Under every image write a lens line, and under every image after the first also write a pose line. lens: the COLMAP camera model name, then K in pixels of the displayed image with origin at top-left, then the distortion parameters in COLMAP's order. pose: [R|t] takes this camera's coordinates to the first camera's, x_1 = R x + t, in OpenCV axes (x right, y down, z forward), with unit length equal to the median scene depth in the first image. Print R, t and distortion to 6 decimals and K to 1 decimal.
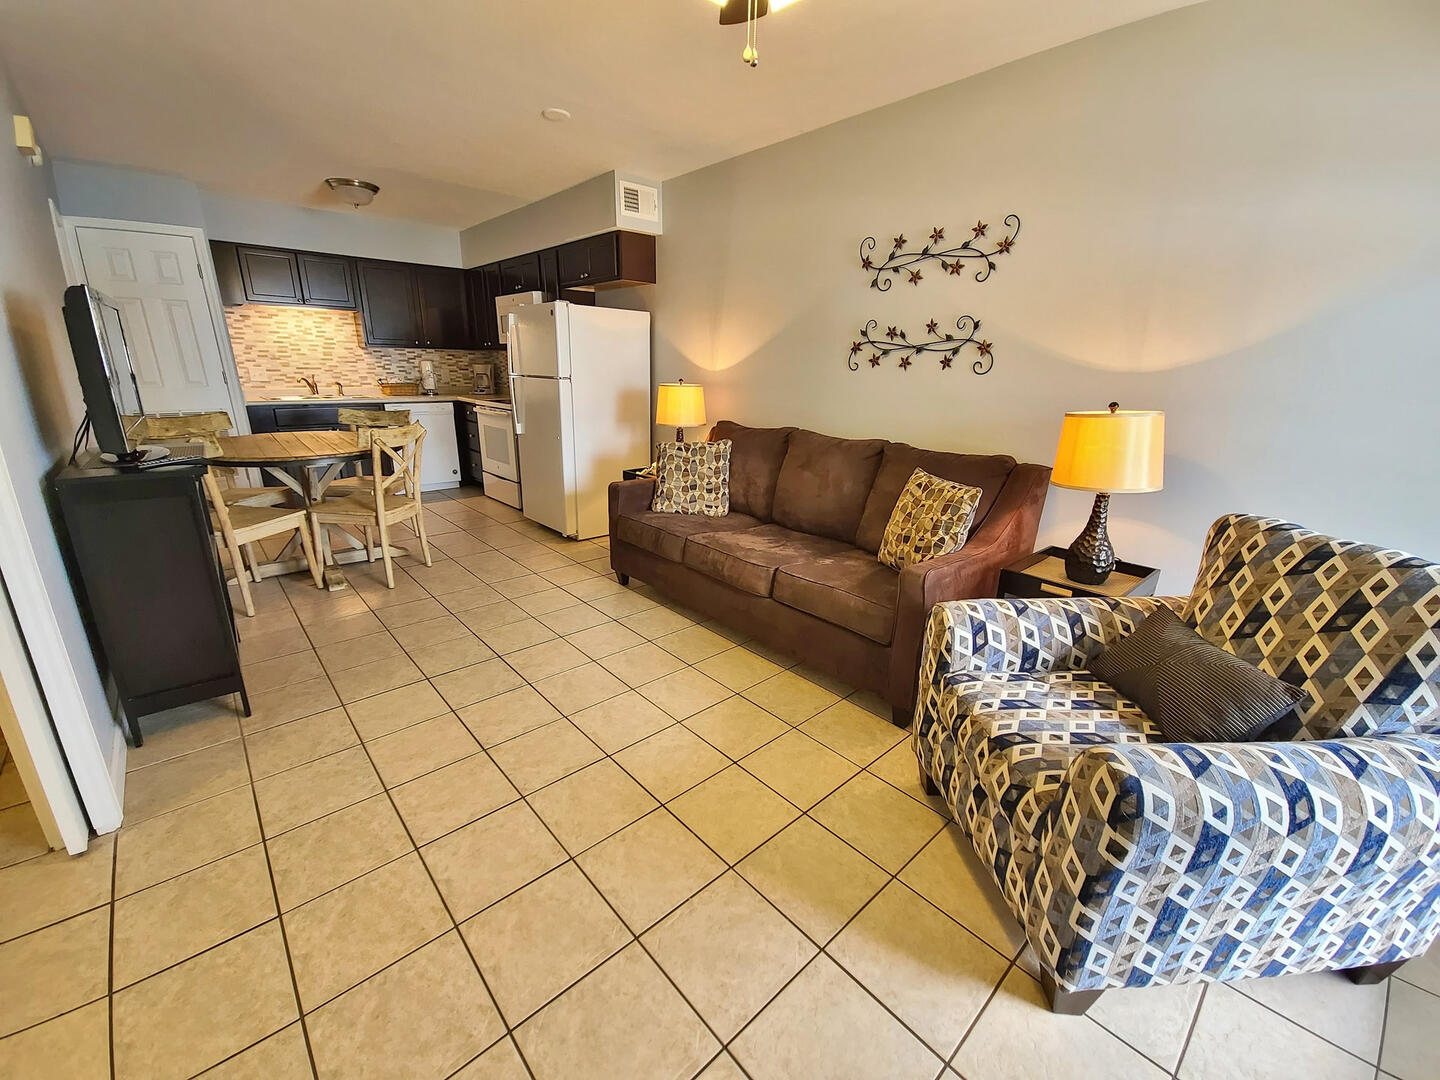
lens RADIAL K [[586.1, 0, 715.9], [0, 586.1, 542.7], [0, 0, 1]] dist [0.007853, -0.004483]
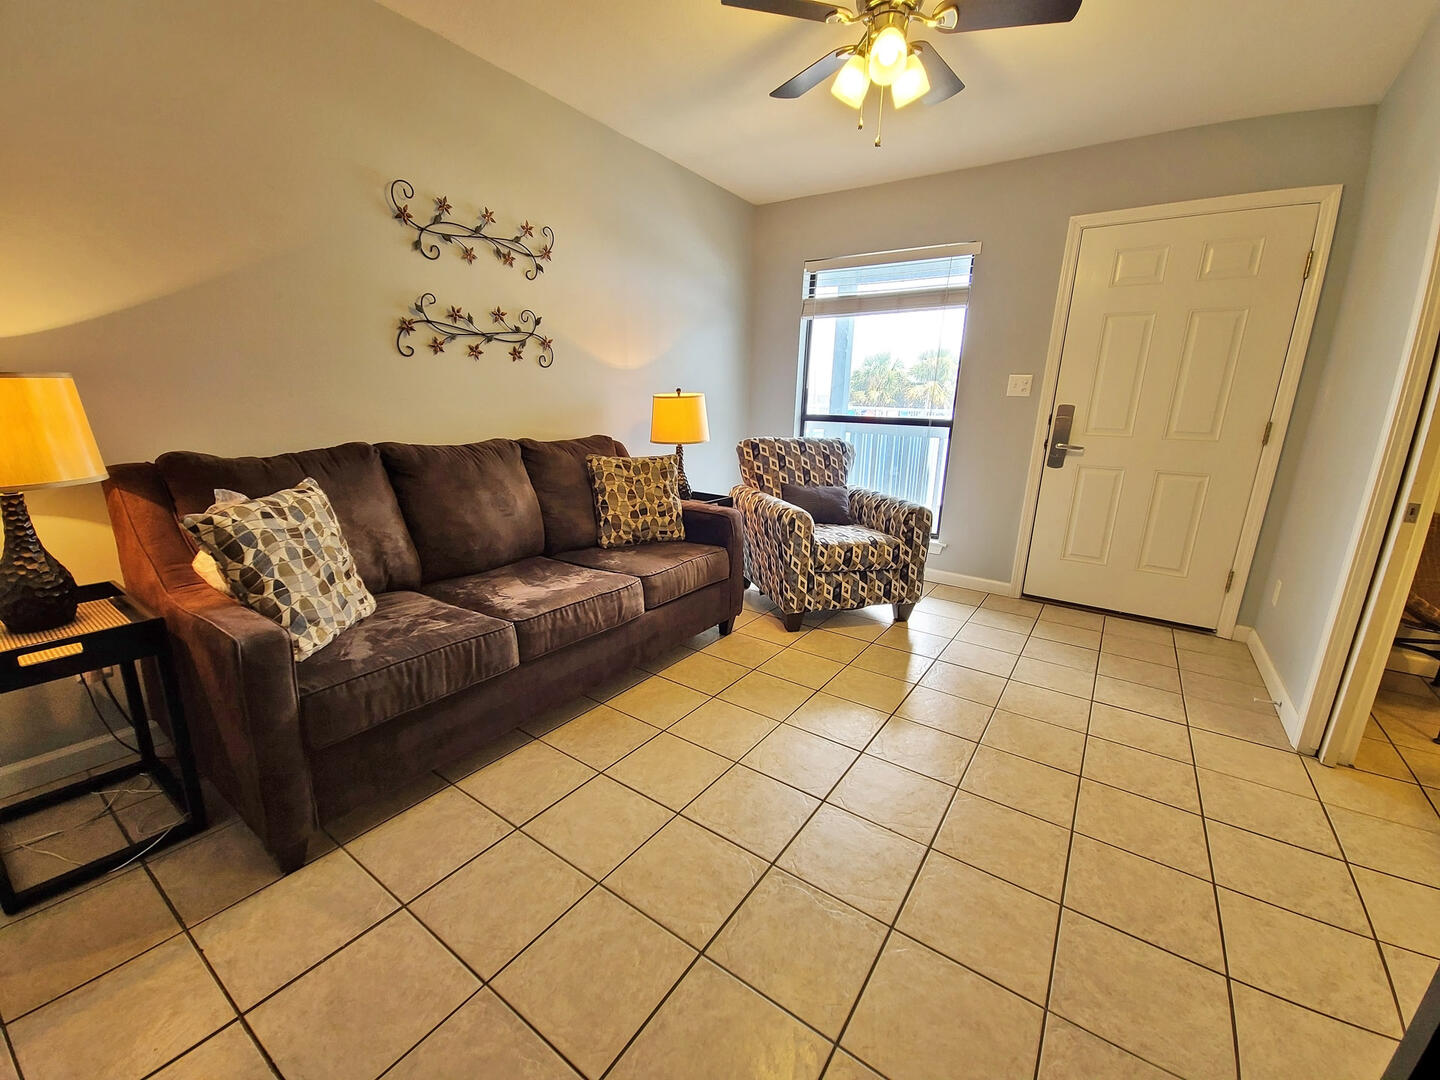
lens RADIAL K [[586.1, 0, 715.9], [0, 586.1, 542.7], [0, 0, 1]] dist [0.007853, -0.004483]
pose [[-0.223018, -0.258725, 0.939854, -0.694155], [0.254941, 0.915100, 0.312405, -0.236657], [-0.940887, 0.309279, -0.138124, 0.908520]]
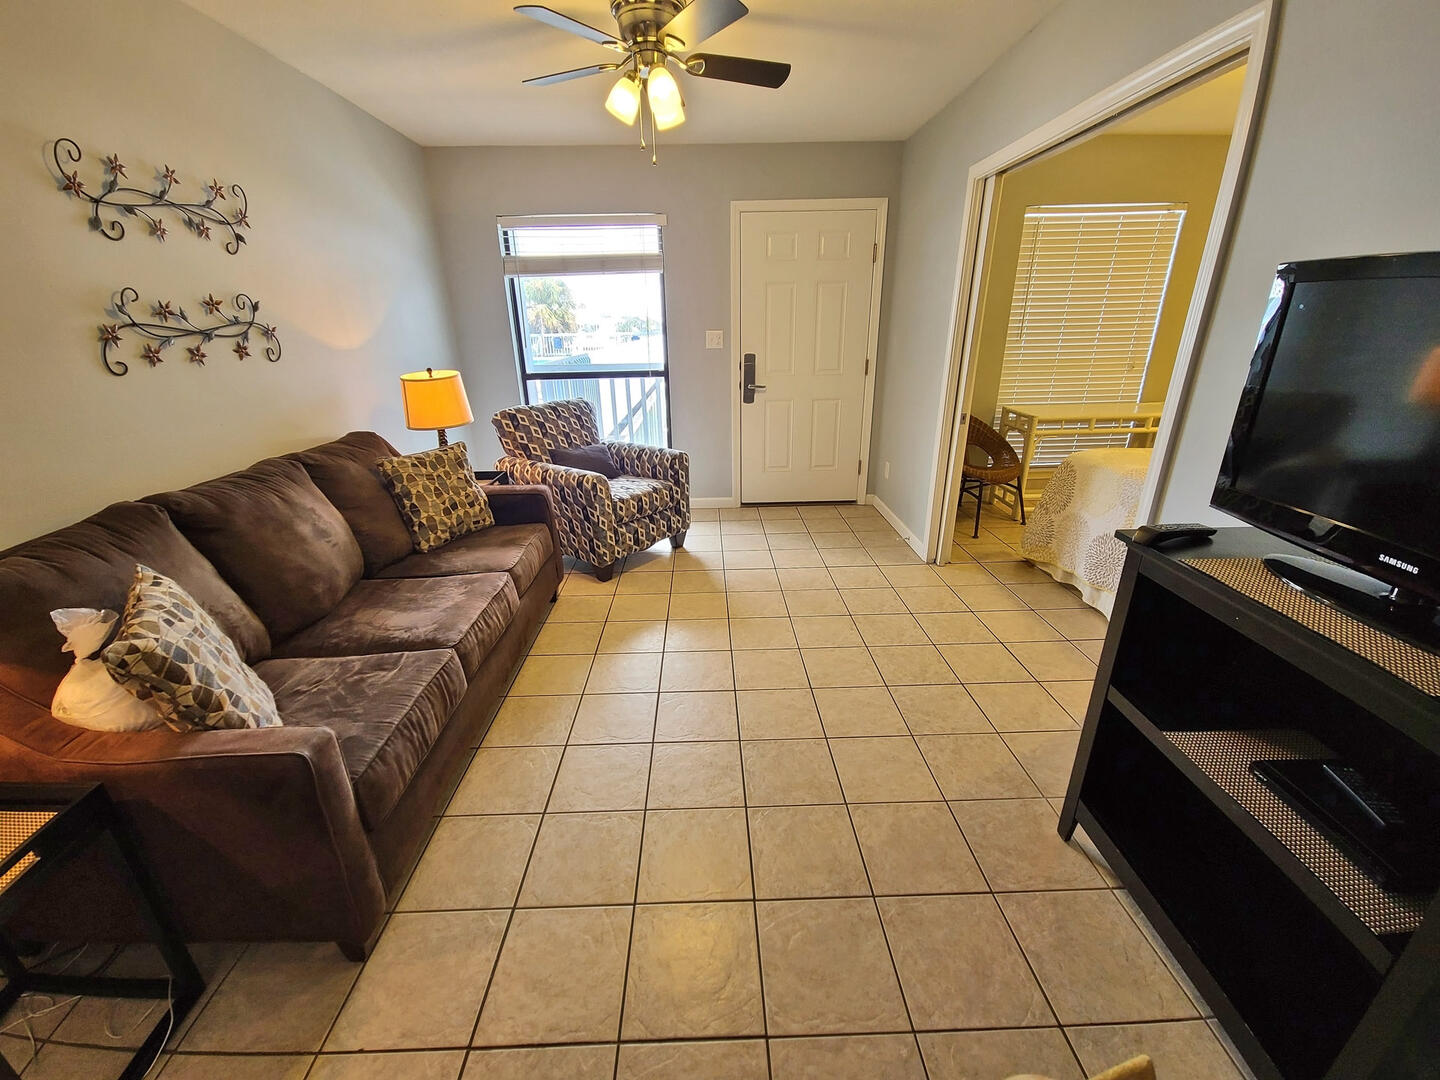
lens RADIAL K [[586.1, 0, 715.9], [0, 586.1, 542.7], [0, 0, 1]] dist [0.007853, -0.004483]
pose [[-0.756847, -0.237410, 0.608950, -0.650939], [0.195107, 0.807149, 0.557175, -0.413294], [-0.623792, 0.540506, -0.564568, 1.180616]]
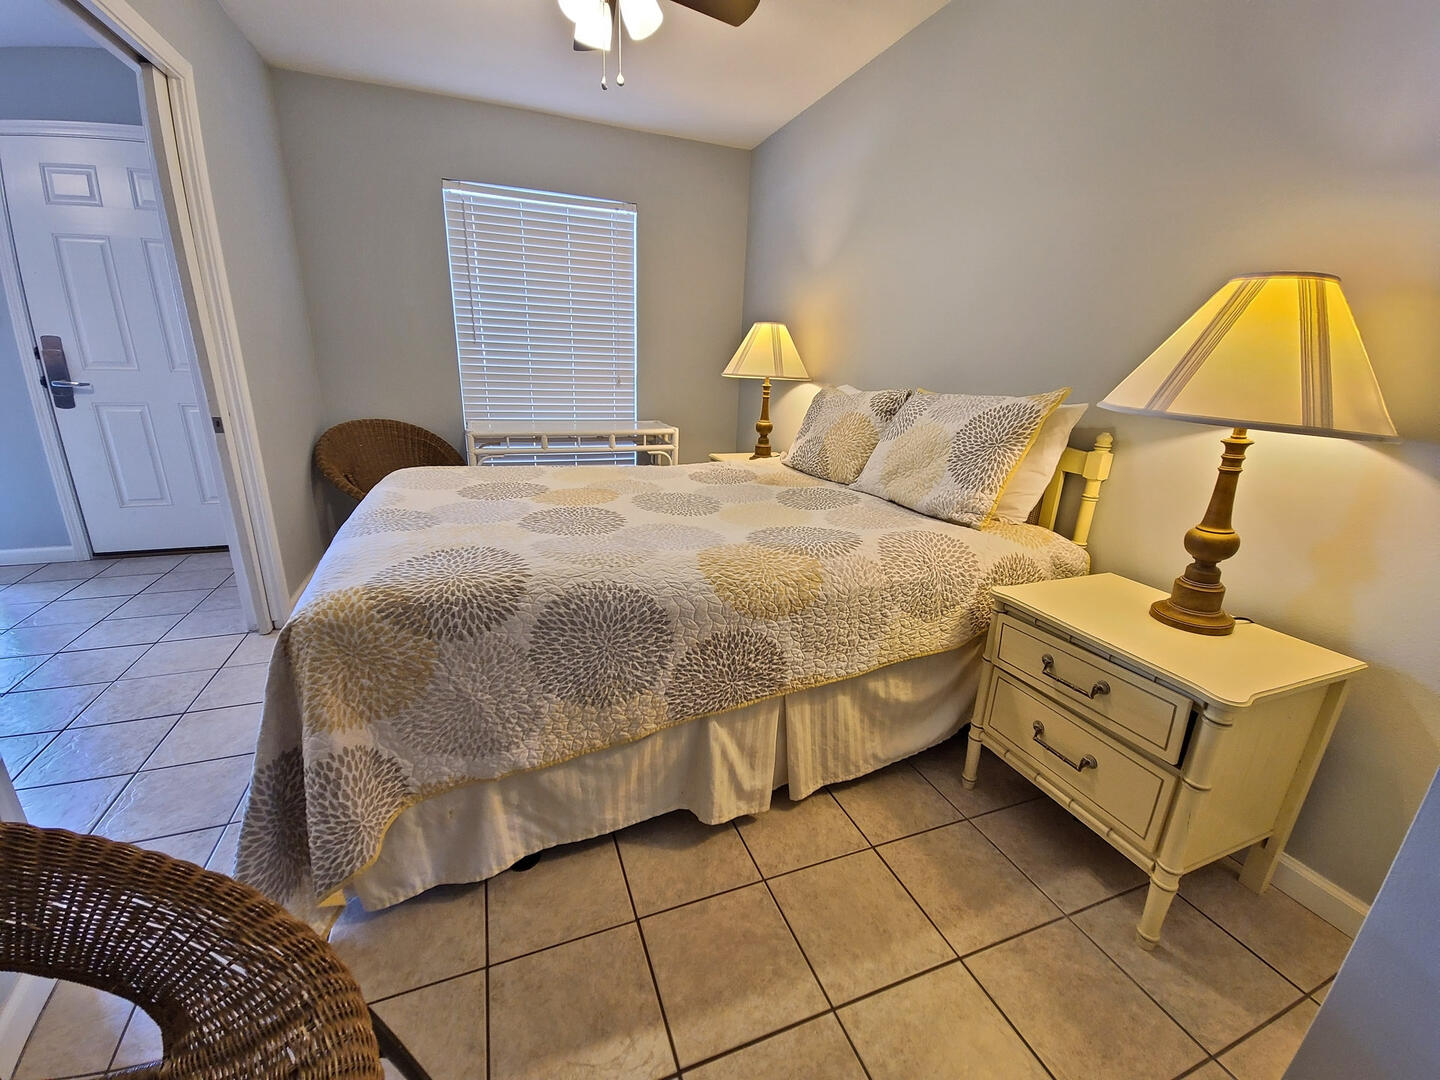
lens RADIAL K [[586.1, 0, 715.9], [0, 586.1, 542.7], [0, 0, 1]] dist [0.007853, -0.004483]
pose [[-0.931198, -0.162485, 0.326295, -1.166056], [0.050350, 0.829236, 0.556626, -0.155751], [-0.361019, 0.534758, -0.764002, 0.558552]]
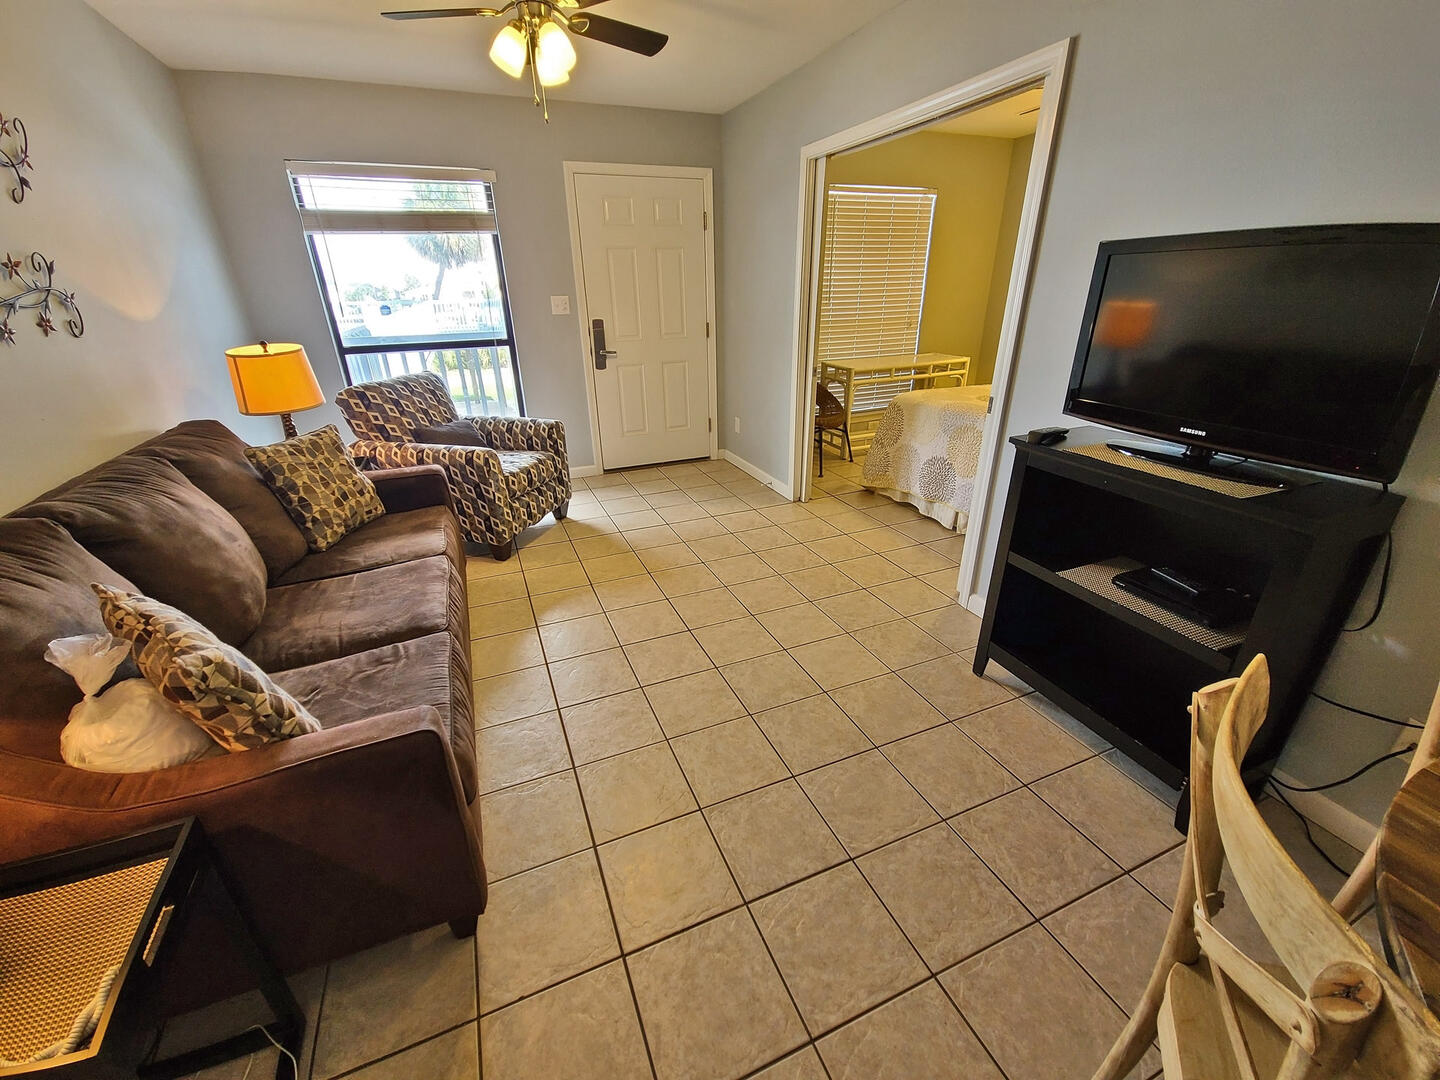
lens RADIAL K [[586.1, 0, 715.9], [0, 586.1, 542.7], [0, 0, 1]] dist [0.007853, -0.004483]
pose [[-0.943057, -0.137498, 0.302881, -0.506302], [0.096774, 0.757761, 0.645316, -0.459658], [-0.318241, 0.637881, -0.701306, 1.347091]]
